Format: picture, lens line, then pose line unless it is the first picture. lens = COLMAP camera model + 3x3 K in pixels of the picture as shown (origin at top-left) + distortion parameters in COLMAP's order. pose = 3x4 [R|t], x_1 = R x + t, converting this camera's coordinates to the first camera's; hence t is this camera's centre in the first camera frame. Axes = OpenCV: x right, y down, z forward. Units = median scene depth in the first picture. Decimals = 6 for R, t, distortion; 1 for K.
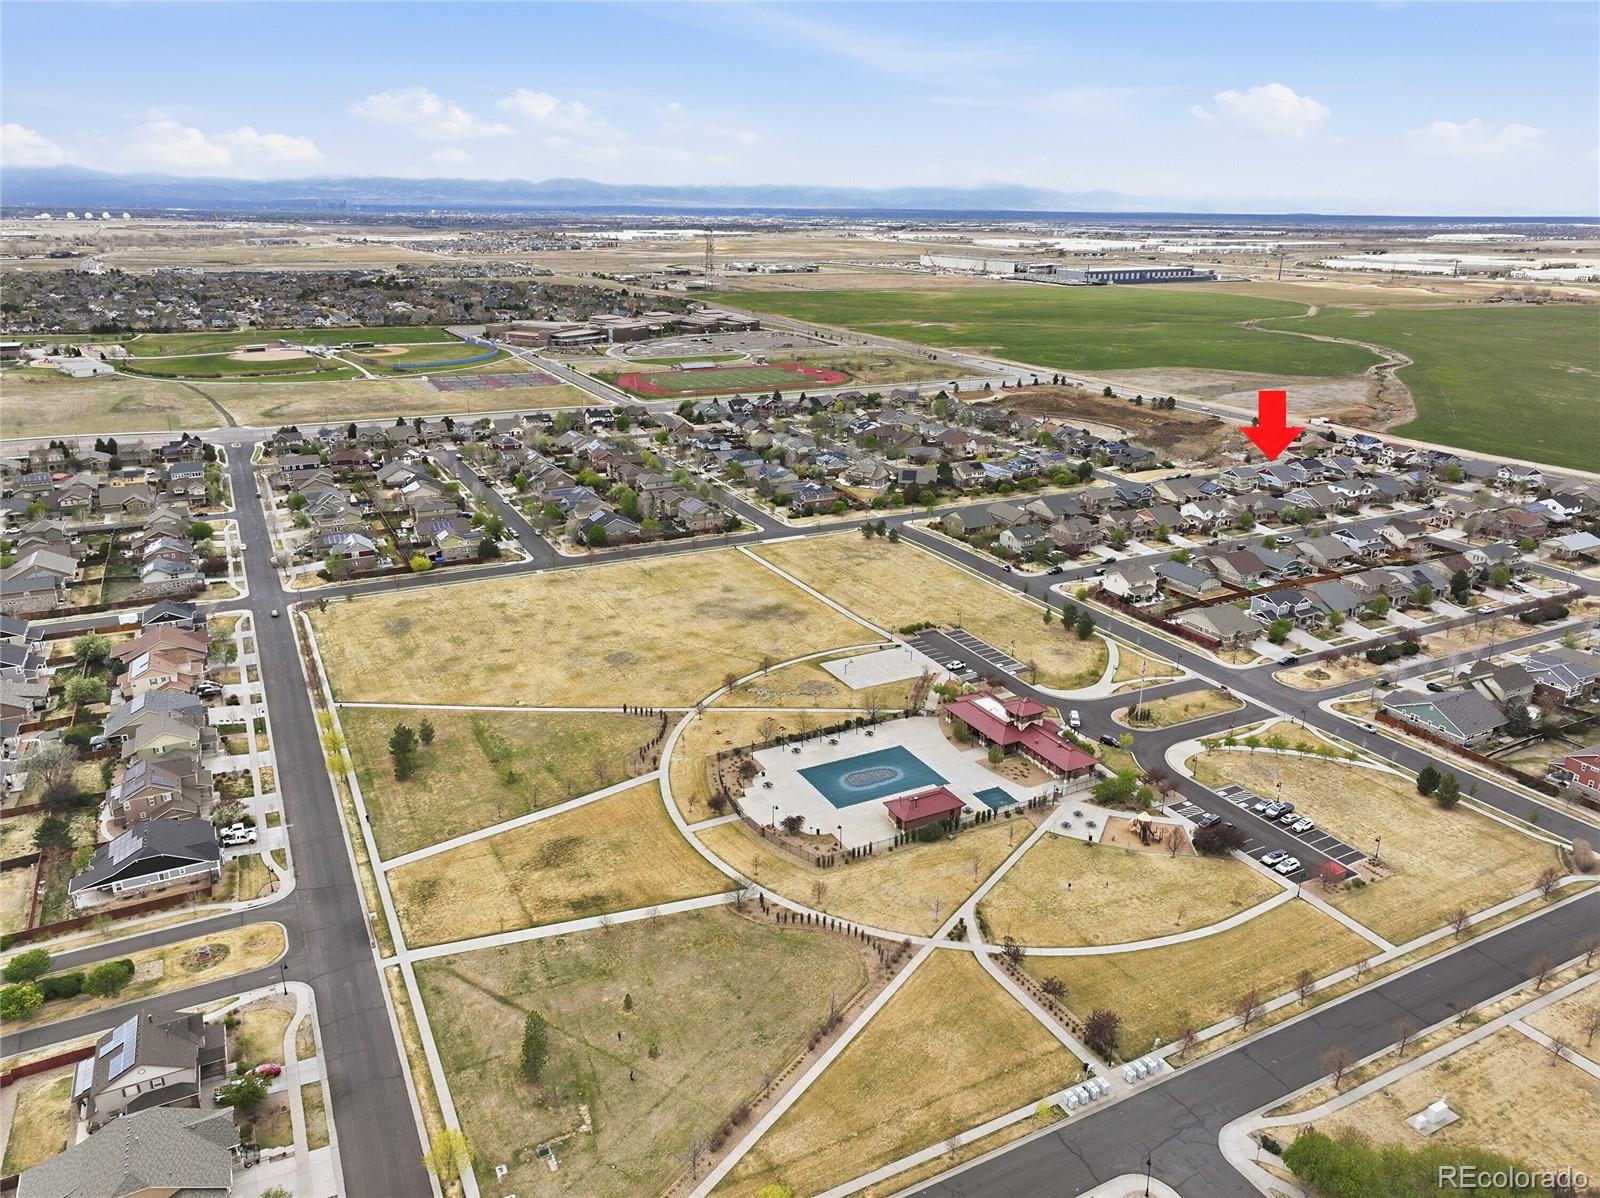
lens RADIAL K [[1116.9, 0, 798.0], [0, 1116.9, 606.4], [0, 0, 1]] dist [0.001399, 0.016690]
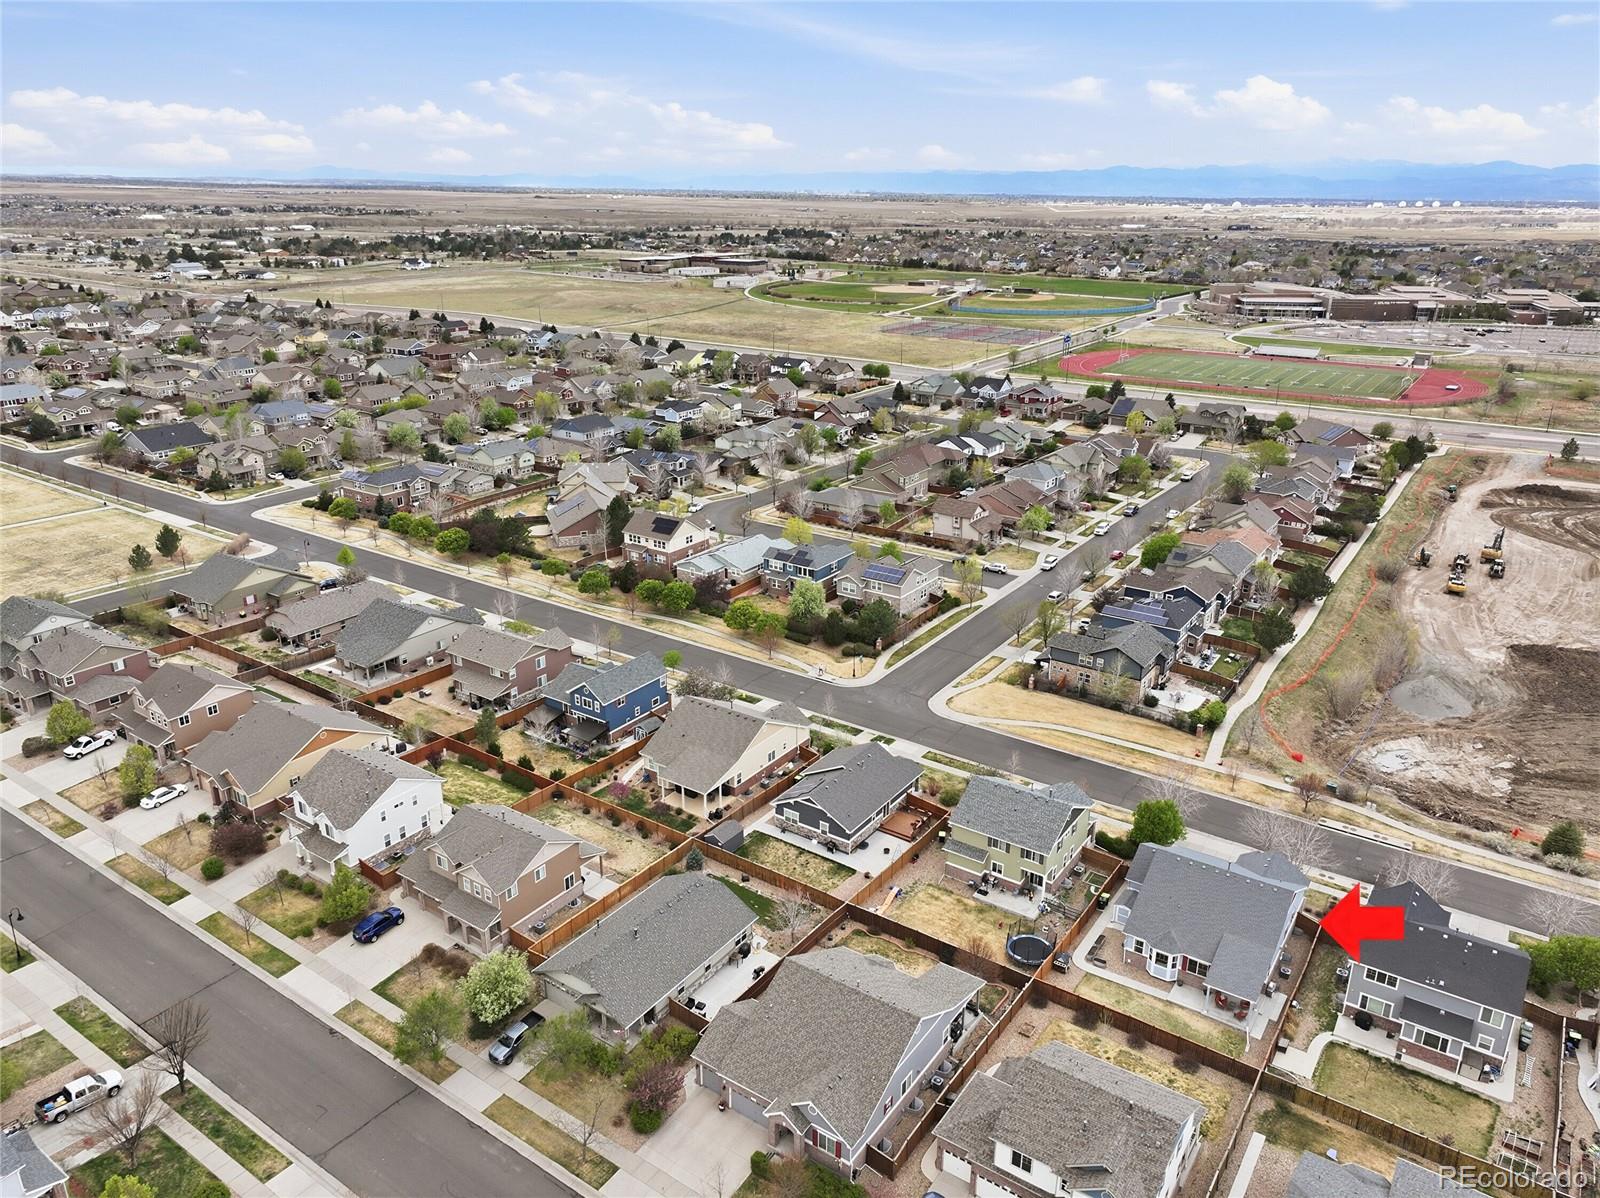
lens RADIAL K [[1116.9, 0, 805.3], [0, 1116.9, 609.7], [0, 0, 1]] dist [0.001399, 0.016690]
pose [[0.475518, 0.304678, -0.825260, 0.455522], [-0.300996, 0.937838, 0.172805, -0.152450], [0.826610, 0.166228, 0.537666, 0.661945]]
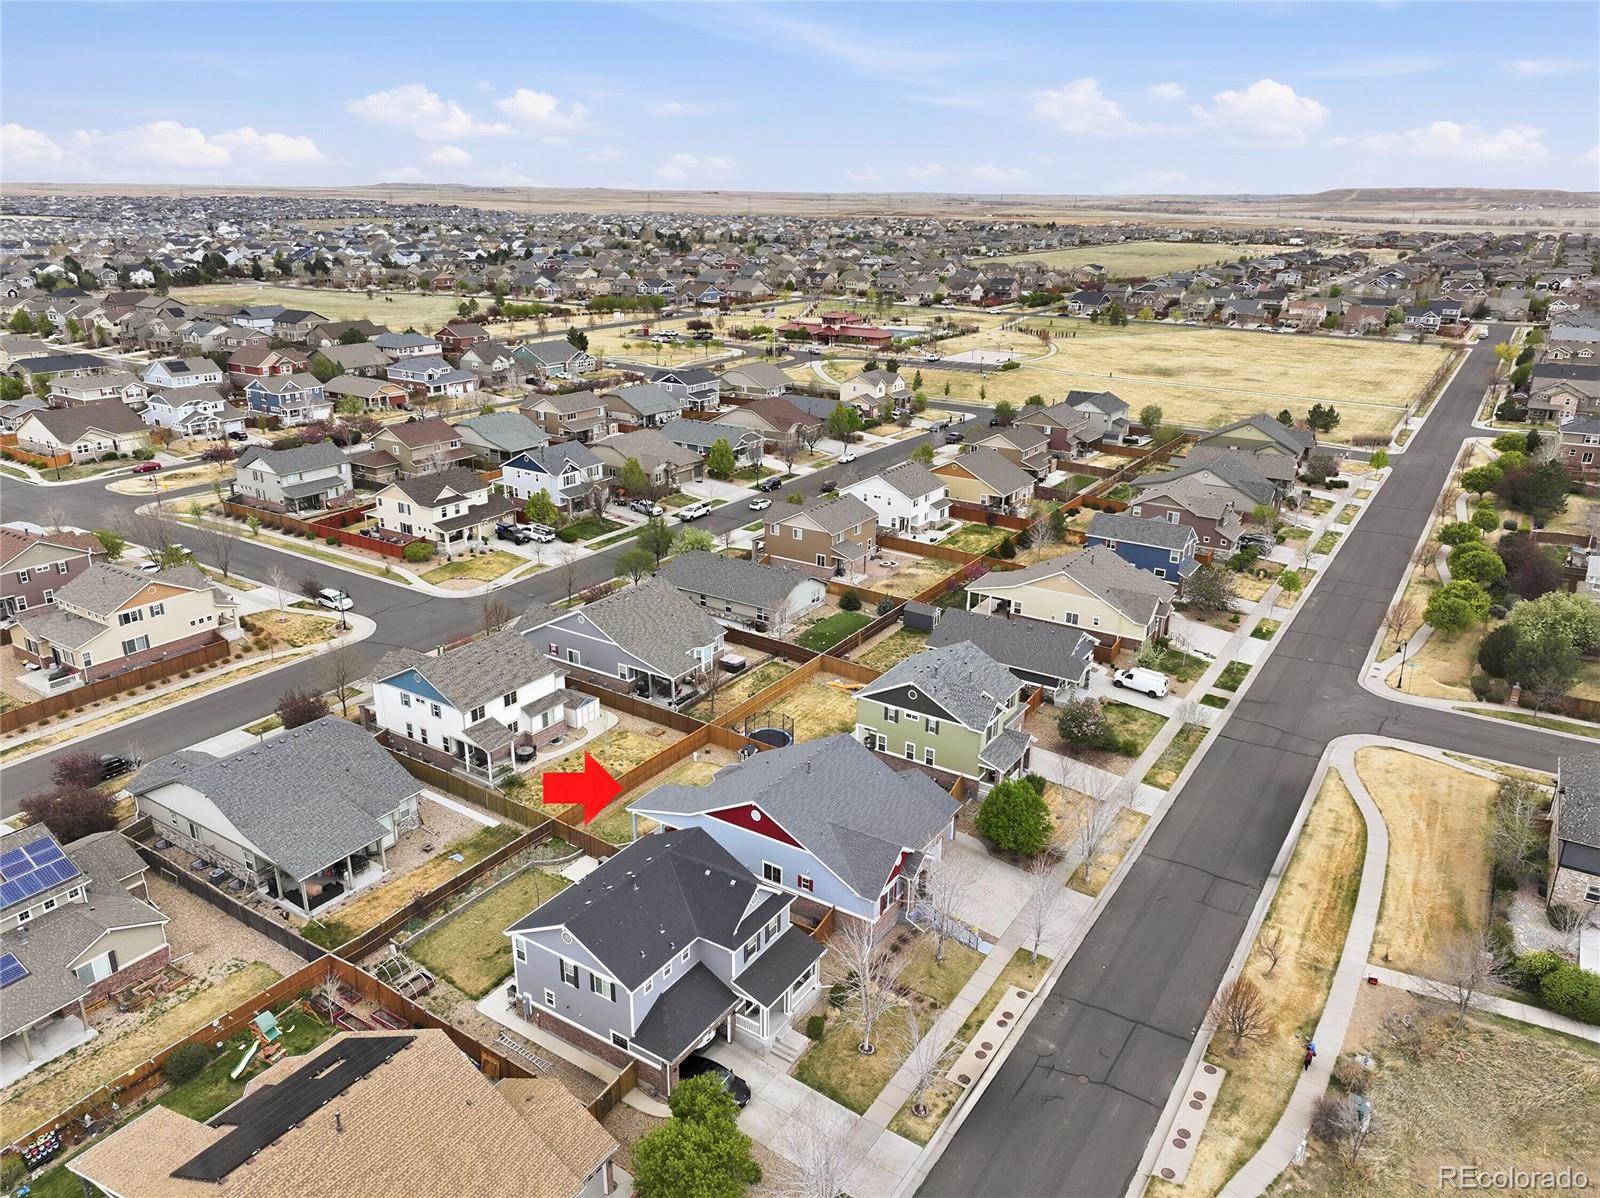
lens RADIAL K [[1116.9, 0, 800.0], [0, 1116.9, 596.0], [0, 0, 1]] dist [0.001399, 0.016690]
pose [[-0.868253, 0.151989, -0.472267, 0.415137], [-0.182989, 0.786692, 0.589602, -0.202038], [0.461142, 0.598344, -0.655235, 0.901666]]
